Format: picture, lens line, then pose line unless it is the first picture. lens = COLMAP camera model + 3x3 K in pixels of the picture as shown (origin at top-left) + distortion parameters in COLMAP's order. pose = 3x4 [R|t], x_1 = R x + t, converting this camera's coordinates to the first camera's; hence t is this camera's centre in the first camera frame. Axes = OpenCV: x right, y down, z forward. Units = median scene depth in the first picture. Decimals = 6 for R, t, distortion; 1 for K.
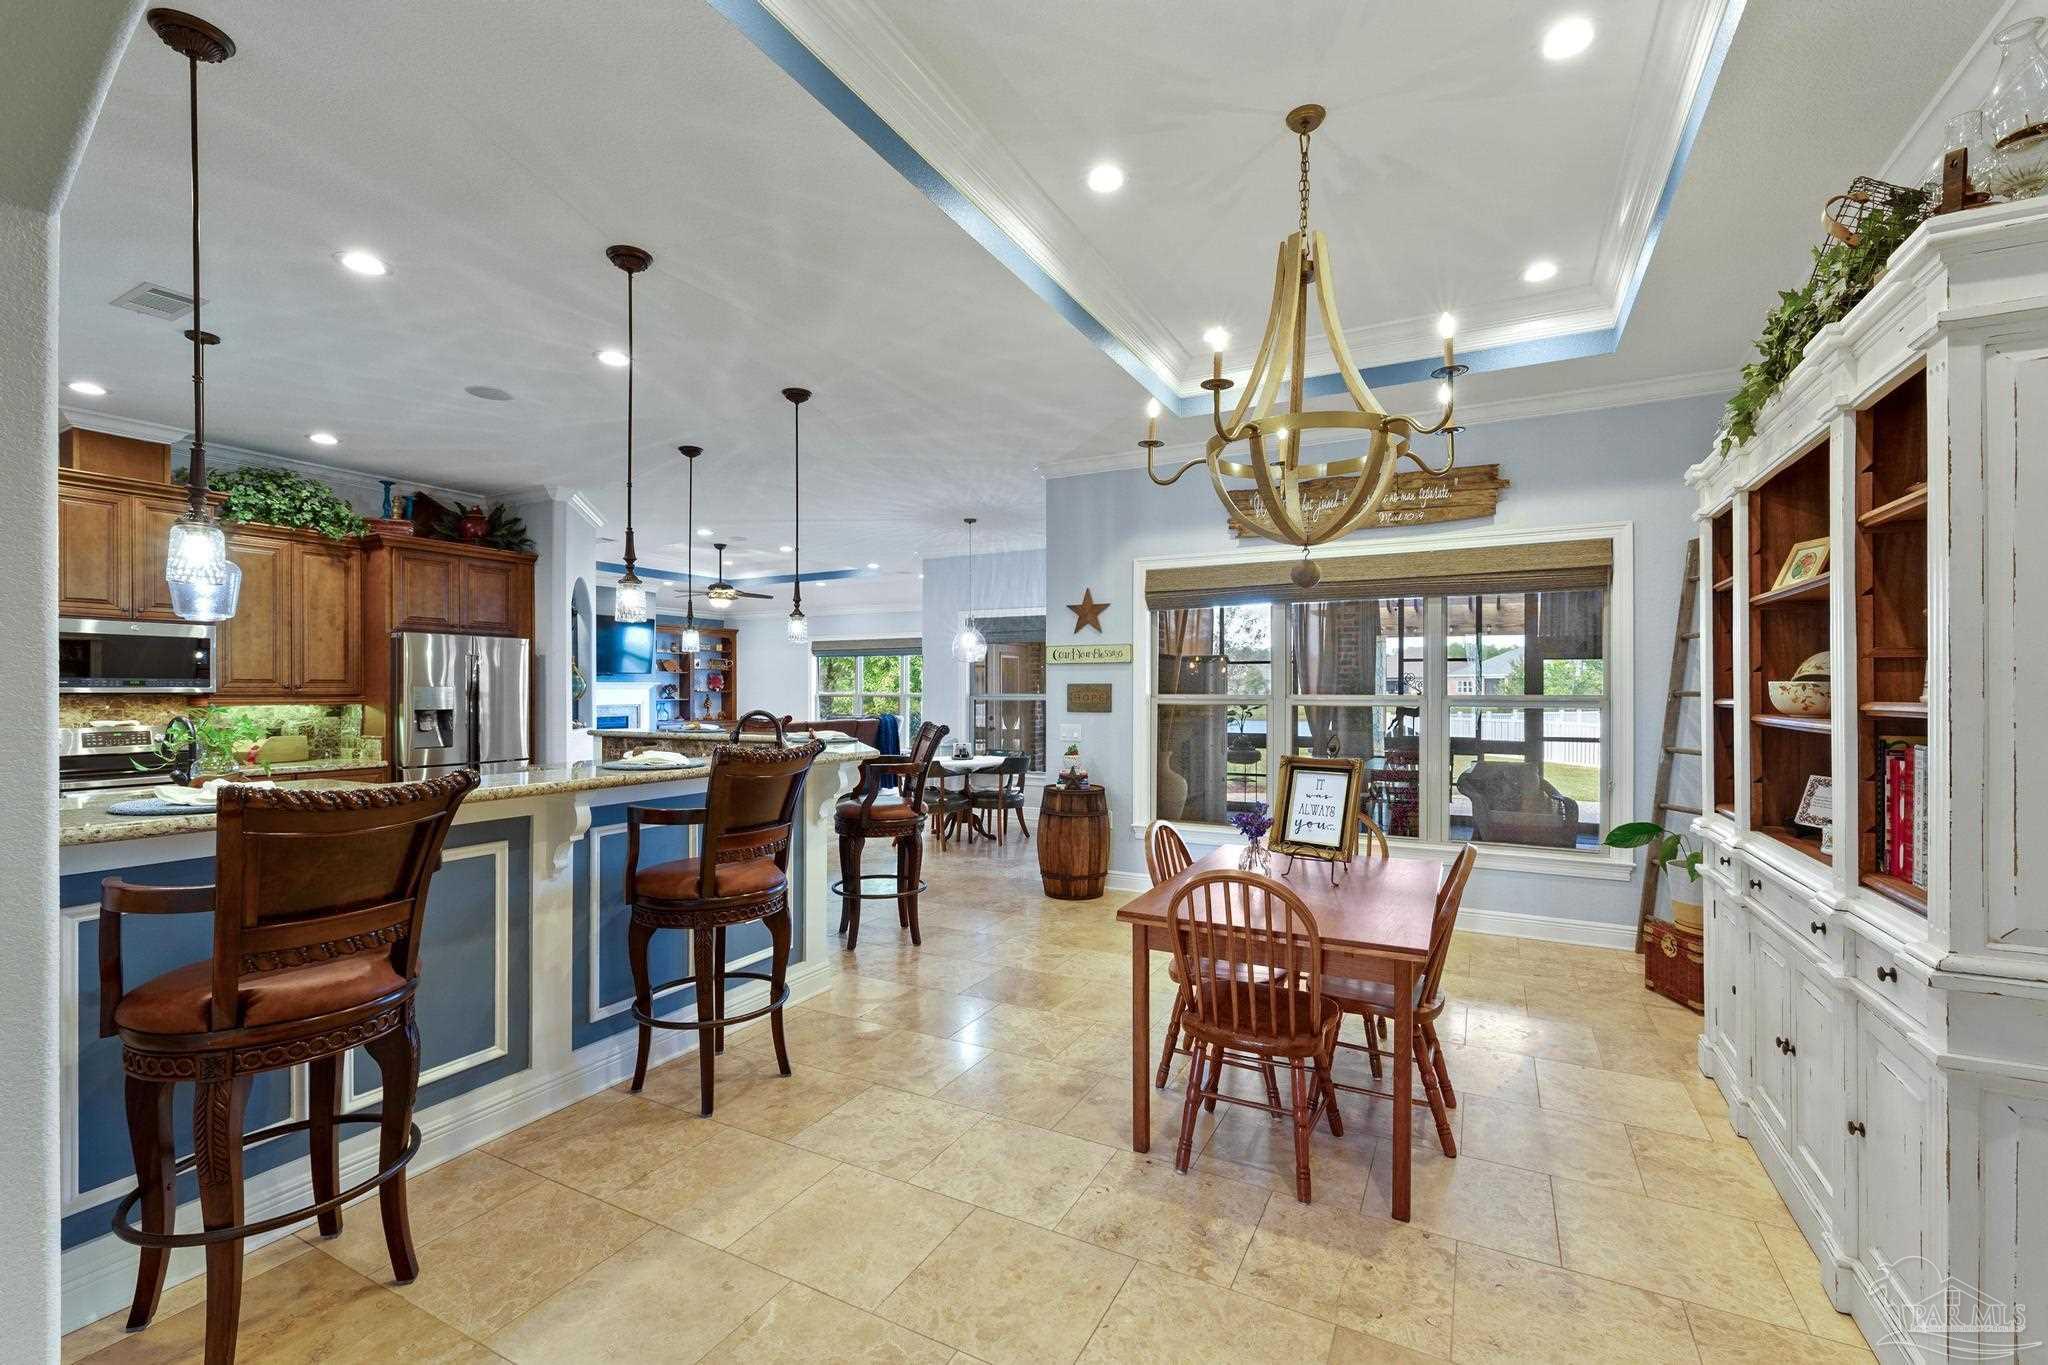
lens RADIAL K [[863.3, 0, 1020.3], [0, 863.3, 692.9], [0, 0, 1]] dist [-0.001475, -0.000641]
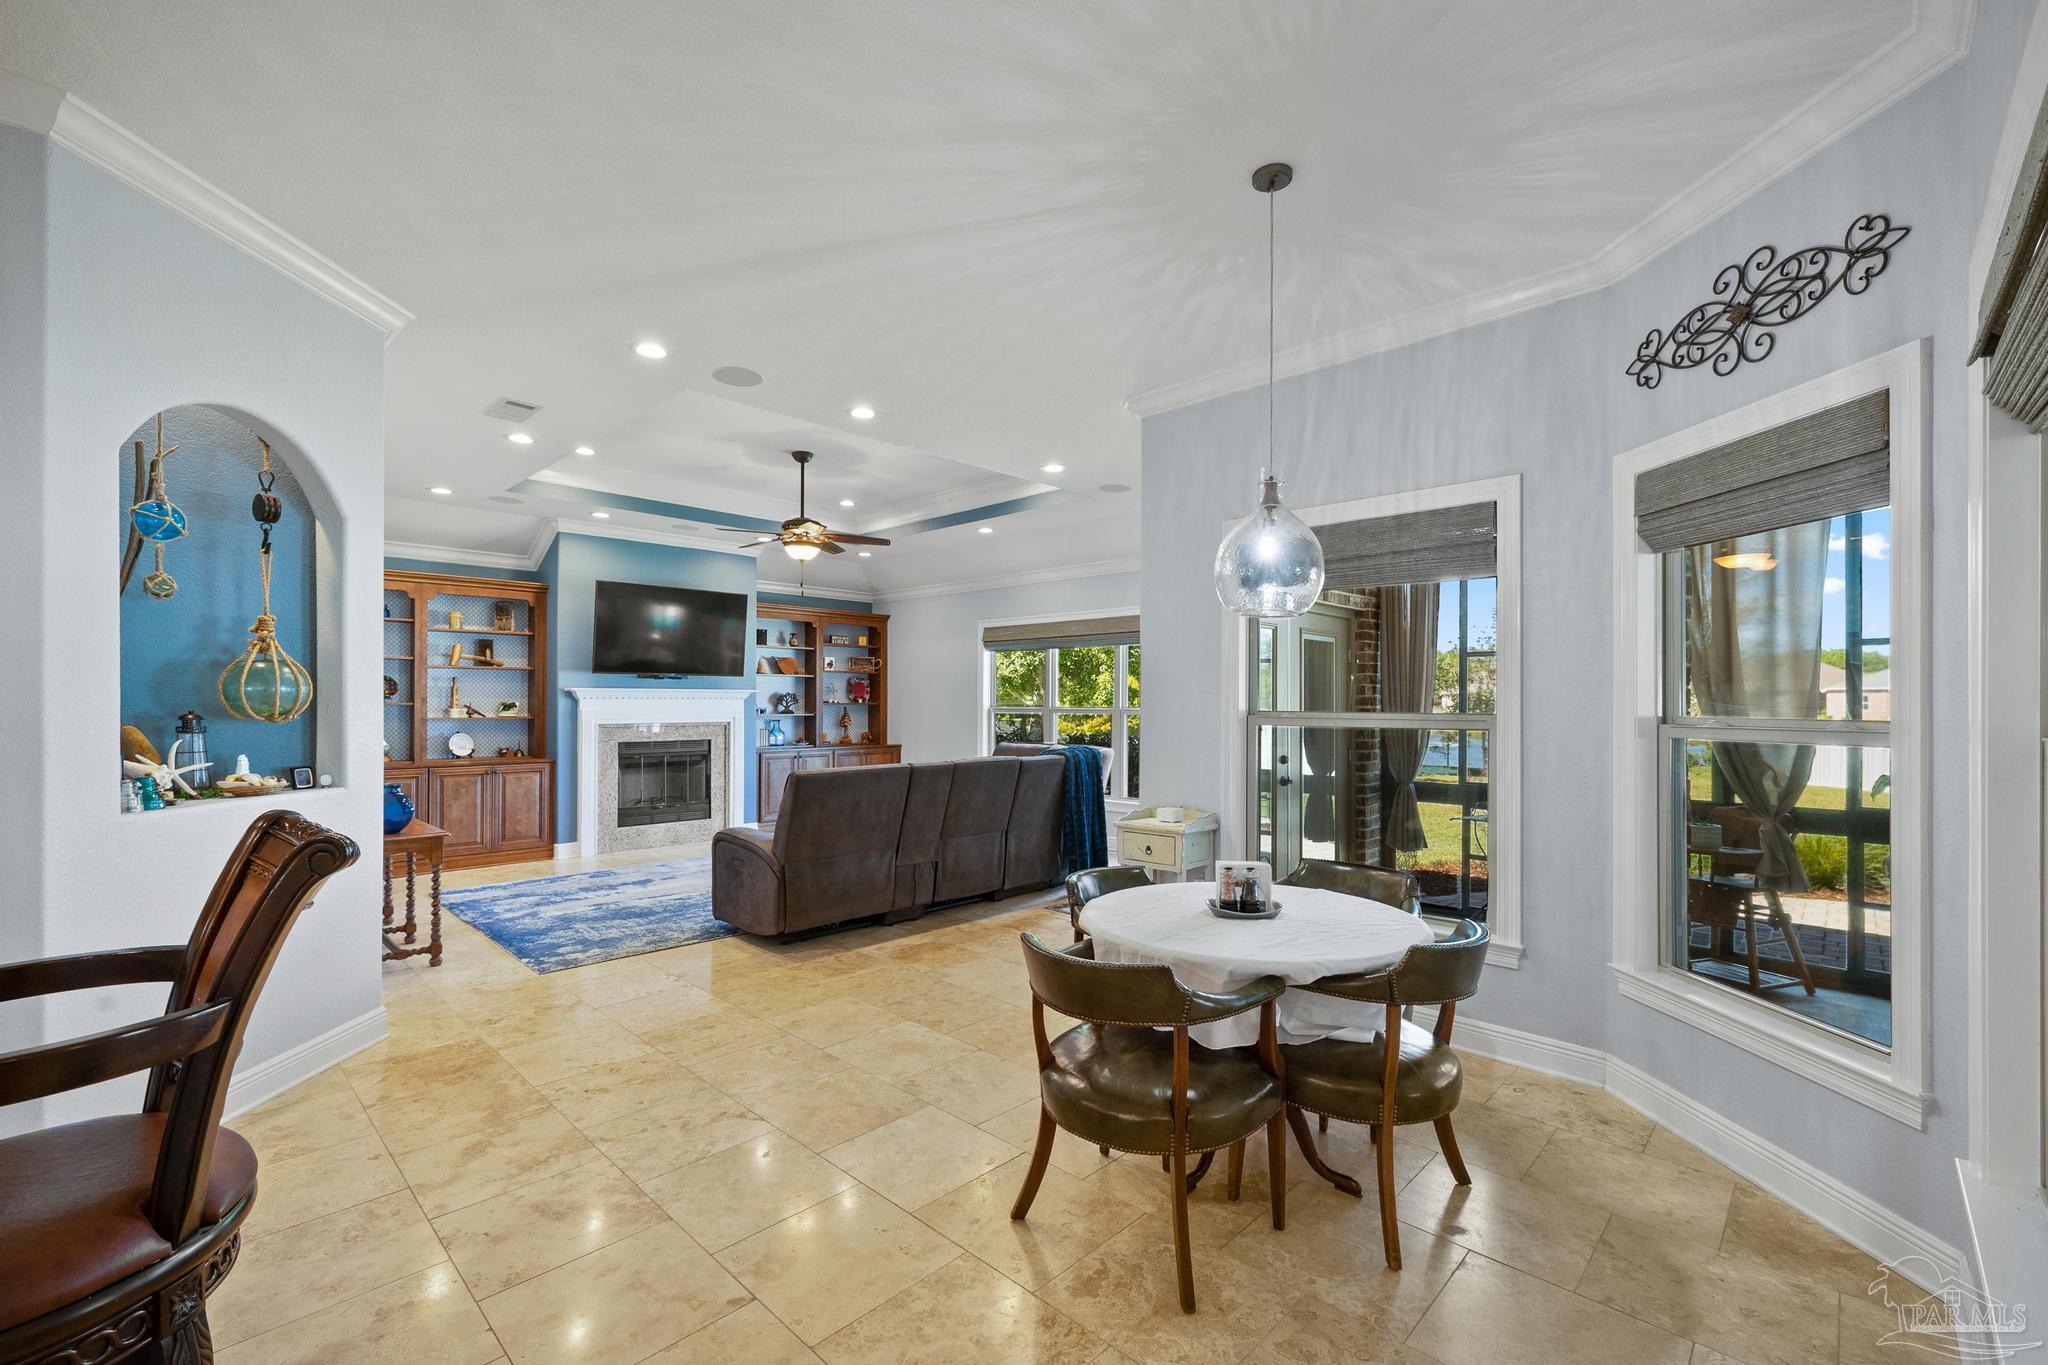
lens RADIAL K [[863.3, 0, 1020.3], [0, 863.3, 692.9], [0, 0, 1]] dist [-0.001475, -0.000641]
pose [[0.960344, 0.003284, -0.278800, -0.075843], [-0.007709, 0.999861, -0.014776, -0.002095], [0.278713, 0.016340, 0.960235, 0.881853]]
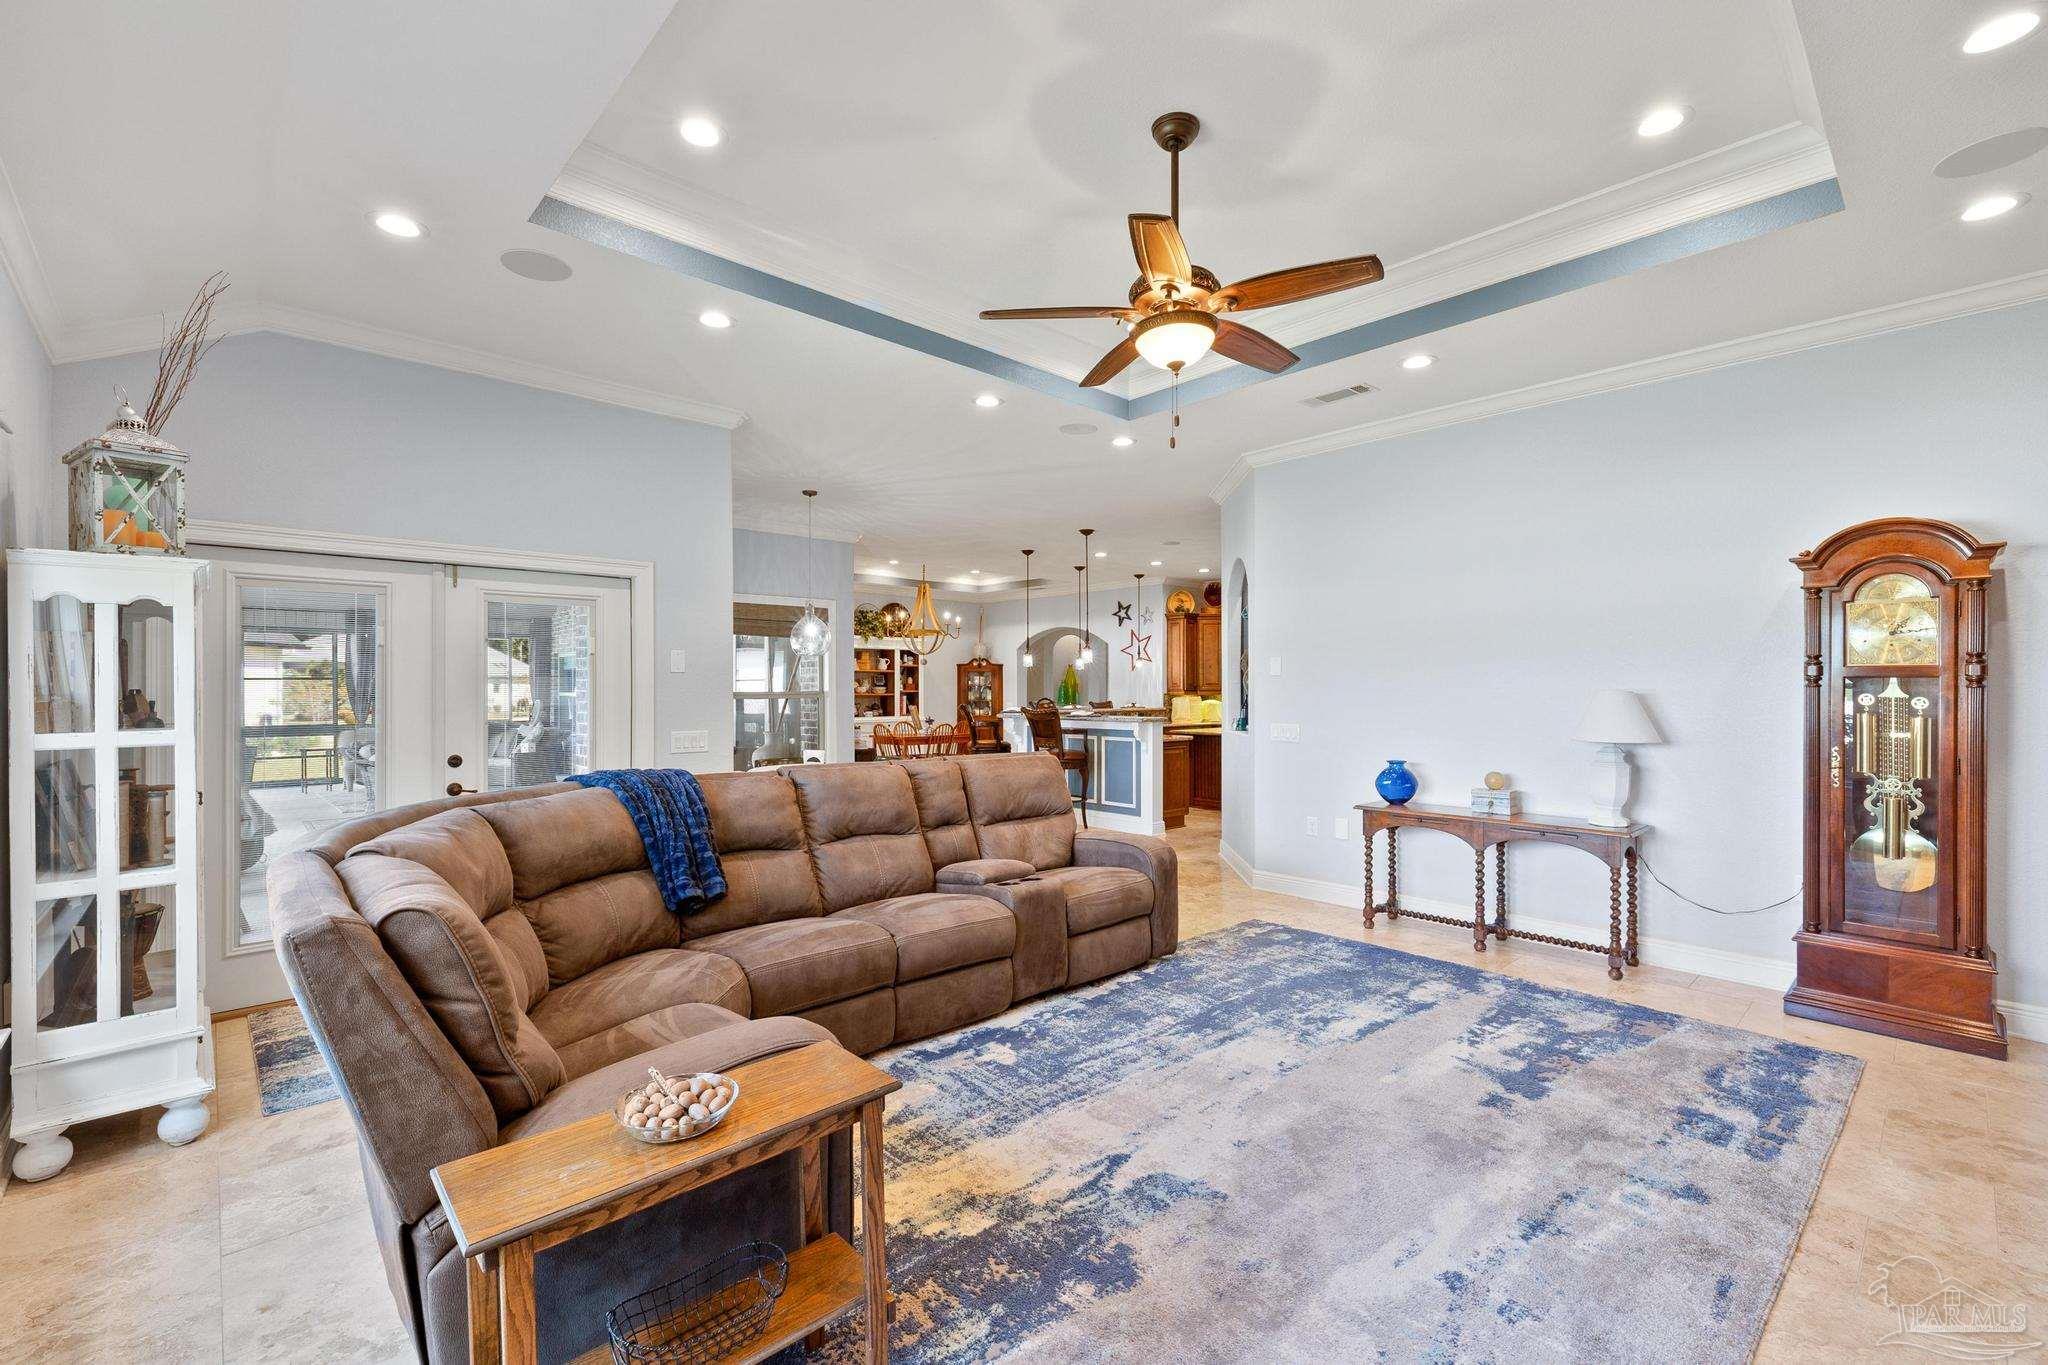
lens RADIAL K [[863.3, 0, 1020.3], [0, 863.3, 692.9], [0, 0, 1]] dist [-0.001475, -0.000641]
pose [[-0.945919, 0.000960, 0.324402, -0.710329], [0.004101, 0.999951, 0.009000, -0.005177], [-0.324378, 0.009844, -0.945876, 2.316409]]
